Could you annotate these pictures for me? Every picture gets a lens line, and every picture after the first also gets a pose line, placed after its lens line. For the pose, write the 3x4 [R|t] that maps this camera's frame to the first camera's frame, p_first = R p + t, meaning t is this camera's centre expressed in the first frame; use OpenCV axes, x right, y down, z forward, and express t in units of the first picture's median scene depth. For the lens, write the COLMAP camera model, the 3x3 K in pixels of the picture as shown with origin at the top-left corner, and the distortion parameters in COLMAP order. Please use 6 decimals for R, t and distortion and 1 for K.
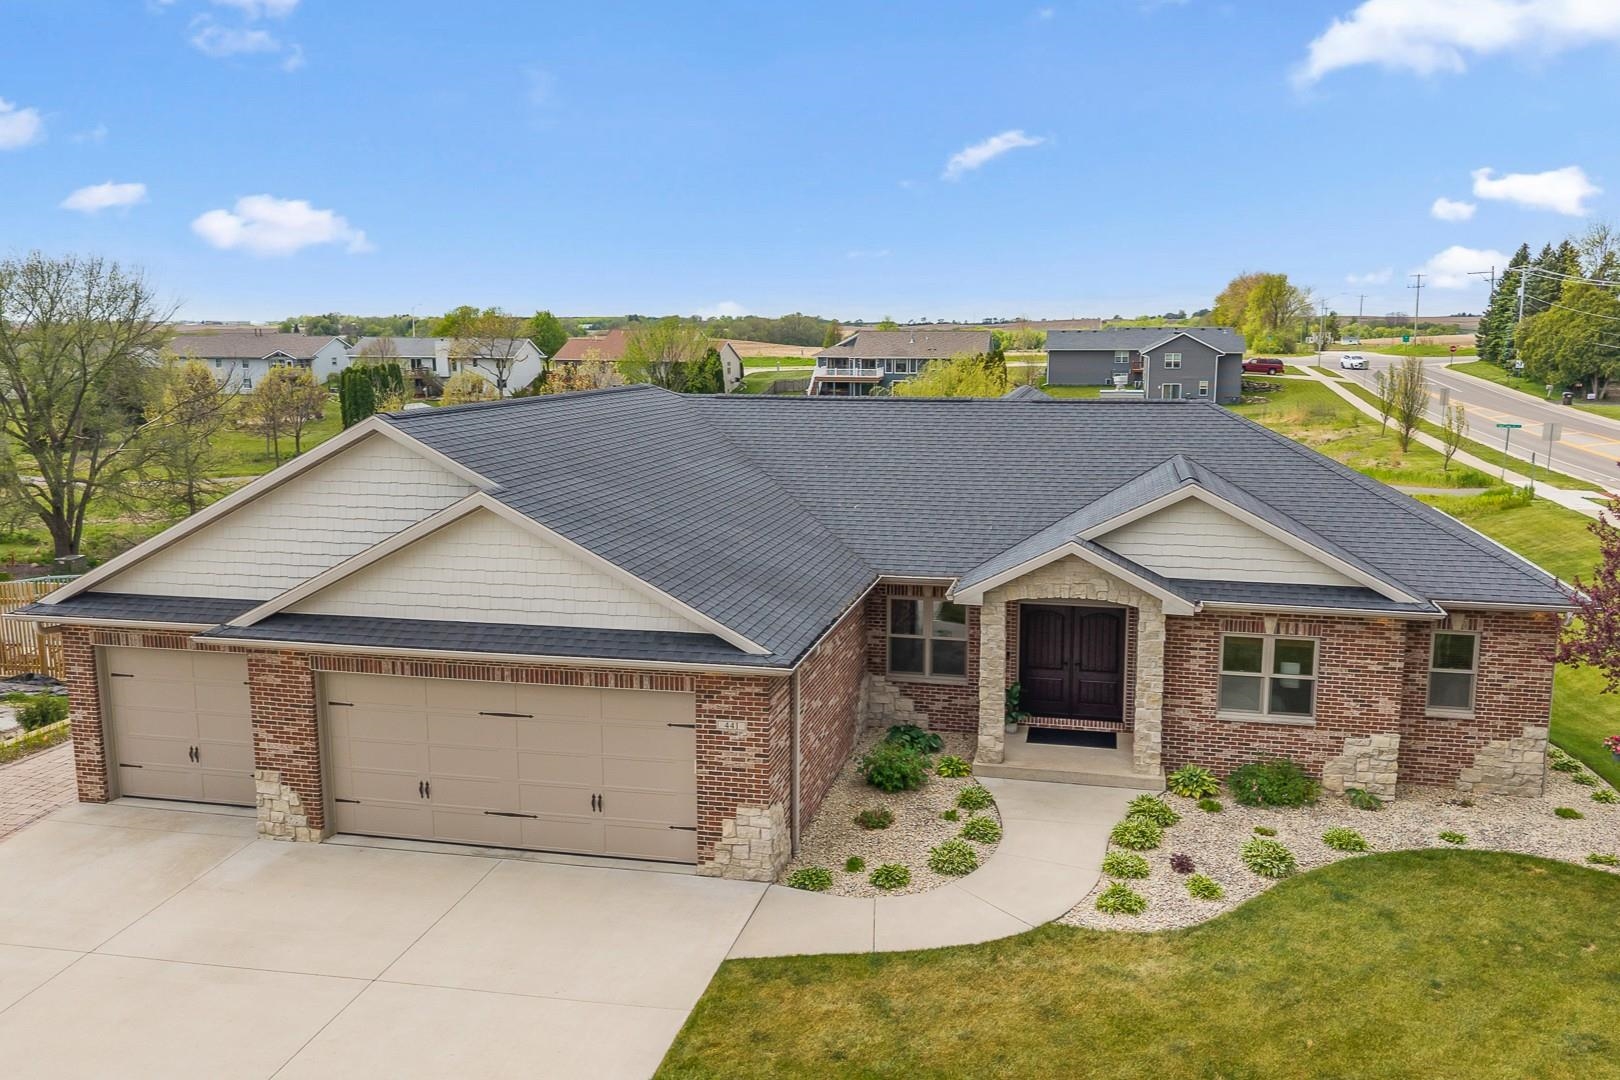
lens RADIAL K [[1194.9, 0, 810.0], [0, 1194.9, 540.0], [0, 0, 1]] dist [0.006100, -0.003257]
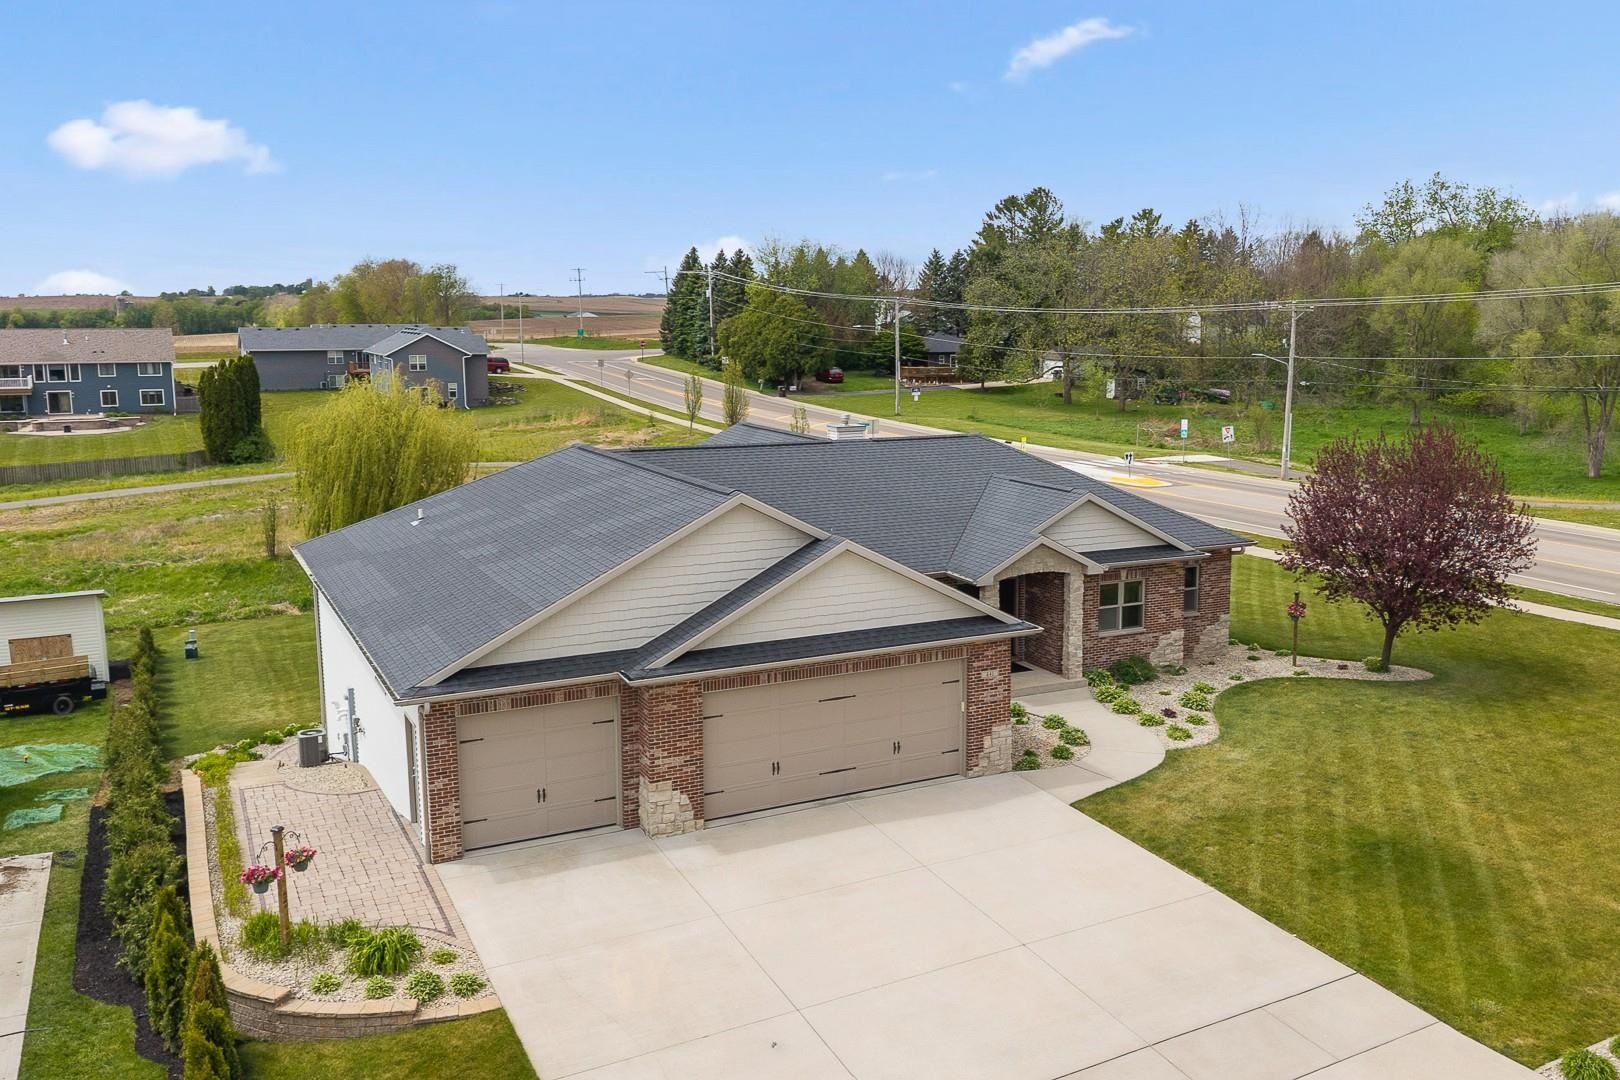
lens RADIAL K [[1287.4, 0, 810.0], [0, 1287.4, 540.0], [0, 0, 1]] dist [0.054116, 0.000293]
pose [[0.798491, -0.104513, 0.592866, -1.030512], [0.108389, 0.993680, 0.029189, -0.075772], [-0.592169, 0.040953, 0.804772, -0.175265]]
